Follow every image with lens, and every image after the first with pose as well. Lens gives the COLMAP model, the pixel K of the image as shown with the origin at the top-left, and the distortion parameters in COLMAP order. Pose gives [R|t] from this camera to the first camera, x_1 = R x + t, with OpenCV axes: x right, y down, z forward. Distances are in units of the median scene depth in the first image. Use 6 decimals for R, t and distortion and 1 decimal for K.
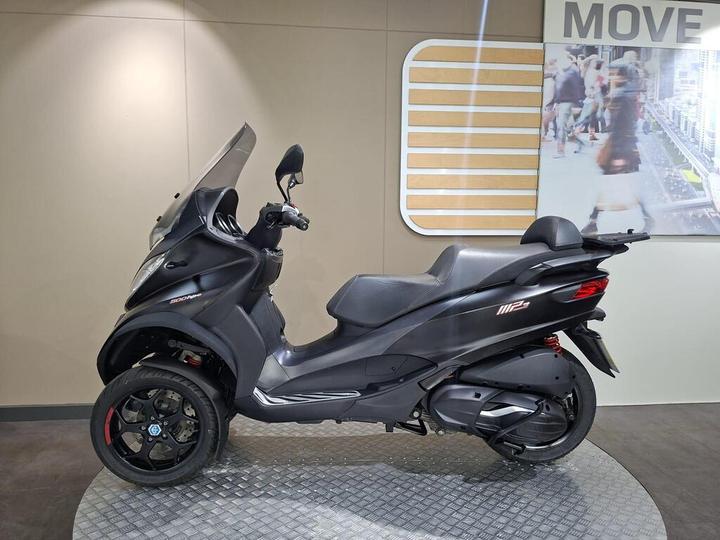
lens RADIAL K [[501.7, 0, 360.3], [0, 501.7, 269.9], [0, 0, 1]] dist [0.079012, -0.093854]
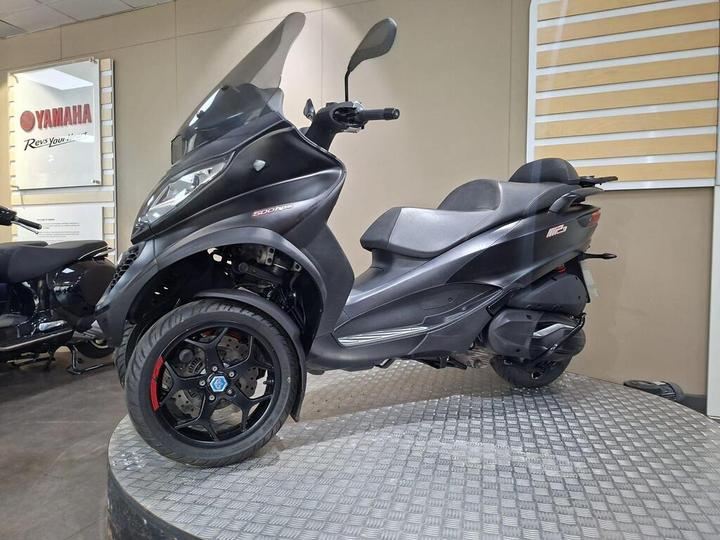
lens RADIAL K [[511.3, 0, 357.4], [0, 511.3, 271.0], [0, 0, 1]] dist [0.060622, -0.063074]
pose [[0.884114, 0.015922, -0.466999, 0.240373], [-0.040572, 0.998261, -0.042775, 0.116821], [0.465506, 0.056765, 0.883223, 0.070601]]
